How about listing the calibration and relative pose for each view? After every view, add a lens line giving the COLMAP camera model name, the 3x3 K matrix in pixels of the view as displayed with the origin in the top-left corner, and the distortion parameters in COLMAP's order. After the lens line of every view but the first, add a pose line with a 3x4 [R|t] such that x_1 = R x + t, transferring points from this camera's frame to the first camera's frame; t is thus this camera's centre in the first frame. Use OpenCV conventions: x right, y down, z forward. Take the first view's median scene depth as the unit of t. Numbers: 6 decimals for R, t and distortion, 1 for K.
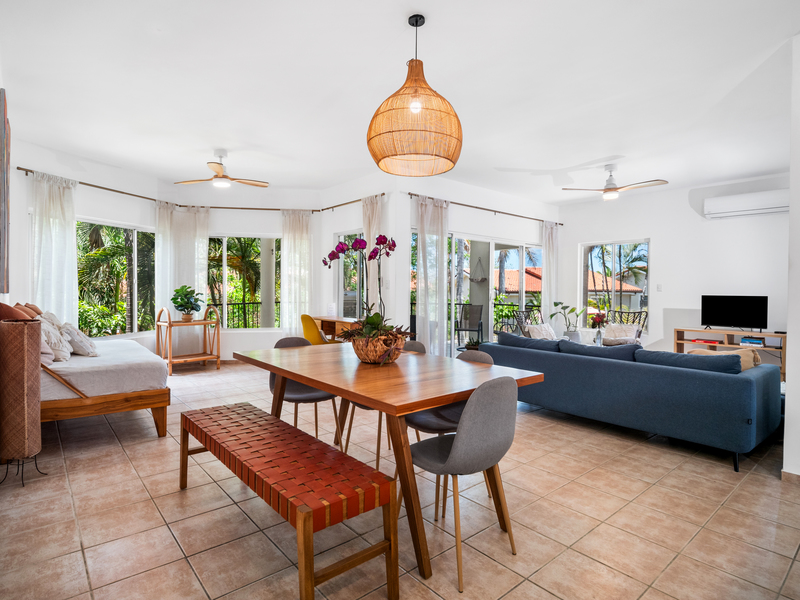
lens RADIAL K [[434.9, 0, 394.6], [0, 434.9, 293.3], [0, 0, 1]] dist [0.000542, -0.001029]
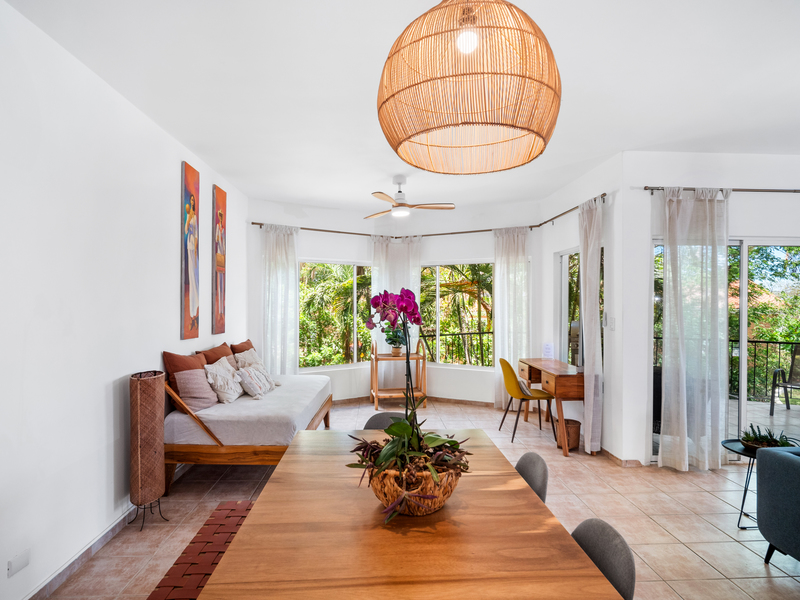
lens RADIAL K [[438.5, 0, 396.2], [0, 438.5, 305.9], [0, 0, 1]] dist [0.002536, -0.001523]
pose [[0.794833, -0.002754, -0.606822, 0.129624], [0.000453, 0.999992, -0.003946, -0.045160], [0.606828, 0.002861, 0.794828, 0.225285]]
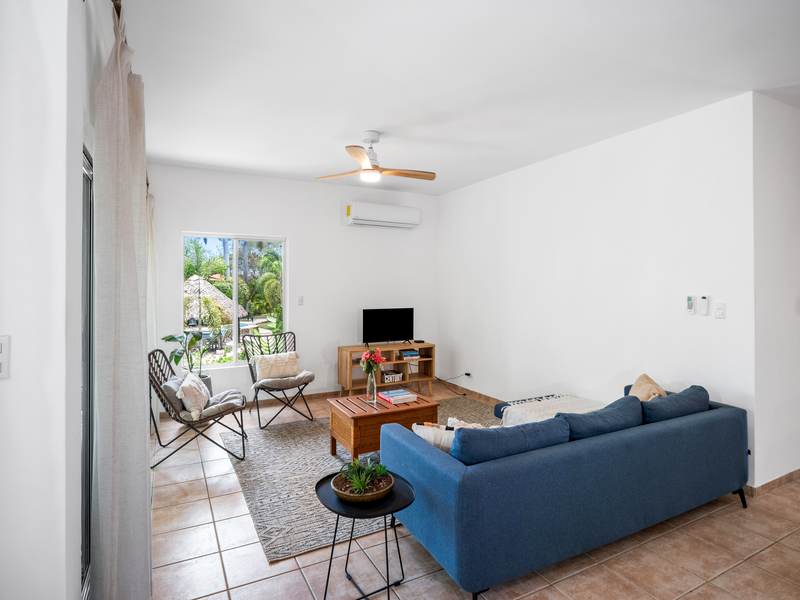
lens RADIAL K [[443.3, 0, 400.1], [0, 443.3, 285.0], [0, 0, 1]] dist [-0.000372, -0.000159]
pose [[0.212269, -0.008012, 0.977178, -0.167275], [0.012219, 0.999910, 0.005545, -0.050581], [-0.977135, 0.010763, 0.212348, 0.745855]]
